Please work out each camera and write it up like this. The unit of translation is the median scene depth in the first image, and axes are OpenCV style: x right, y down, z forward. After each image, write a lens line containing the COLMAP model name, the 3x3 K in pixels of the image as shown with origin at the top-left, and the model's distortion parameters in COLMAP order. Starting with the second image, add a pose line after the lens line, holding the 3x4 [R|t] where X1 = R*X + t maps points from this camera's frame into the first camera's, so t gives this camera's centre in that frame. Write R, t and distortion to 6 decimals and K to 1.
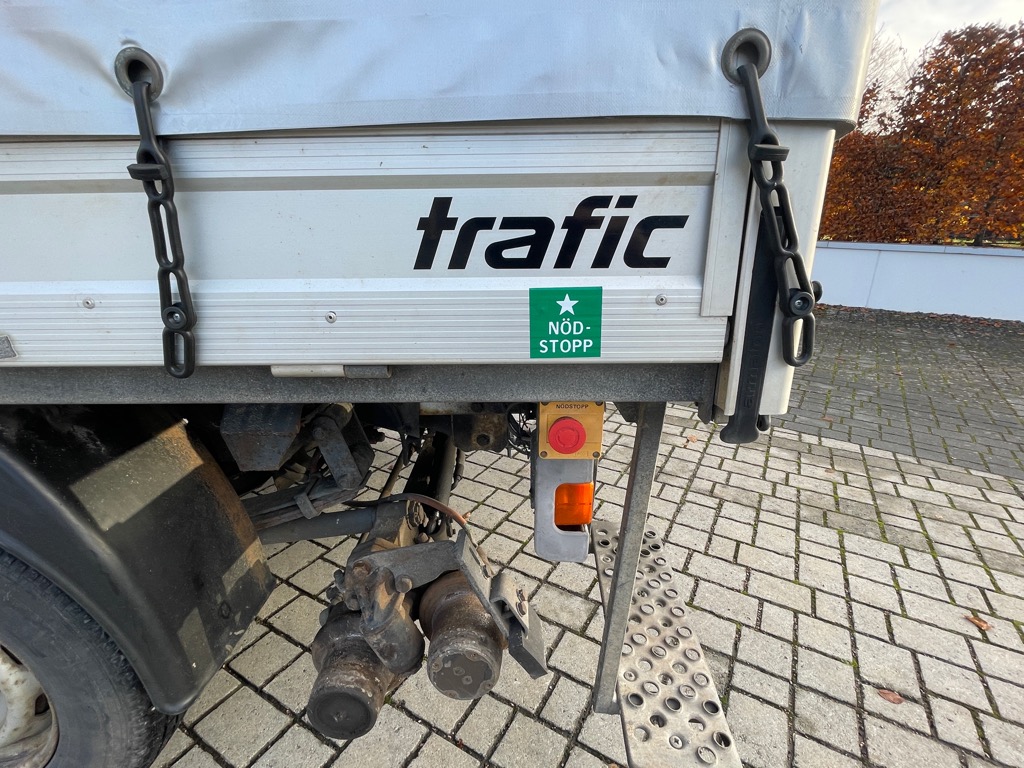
lens RADIAL K [[503.2, 0, 512.0], [0, 503.2, 384.0], [0, 0, 1]] dist [-0.003230, -0.000910]
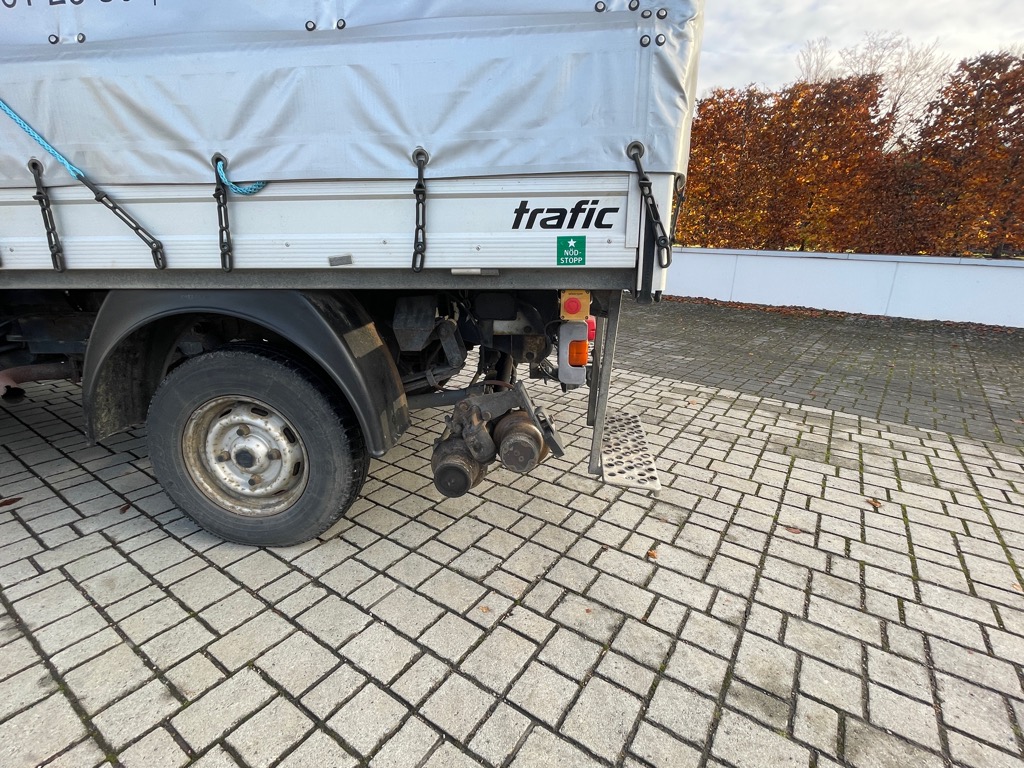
lens RADIAL K [[503.2, 0, 512.0], [0, 503.2, 384.0], [0, 0, 1]] dist [-0.003230, -0.000910]
pose [[0.997134, 0.023811, -0.071807, 0.004137], [-0.026046, 0.999200, -0.030353, 0.329581], [0.071027, 0.032136, 0.996957, -0.787875]]
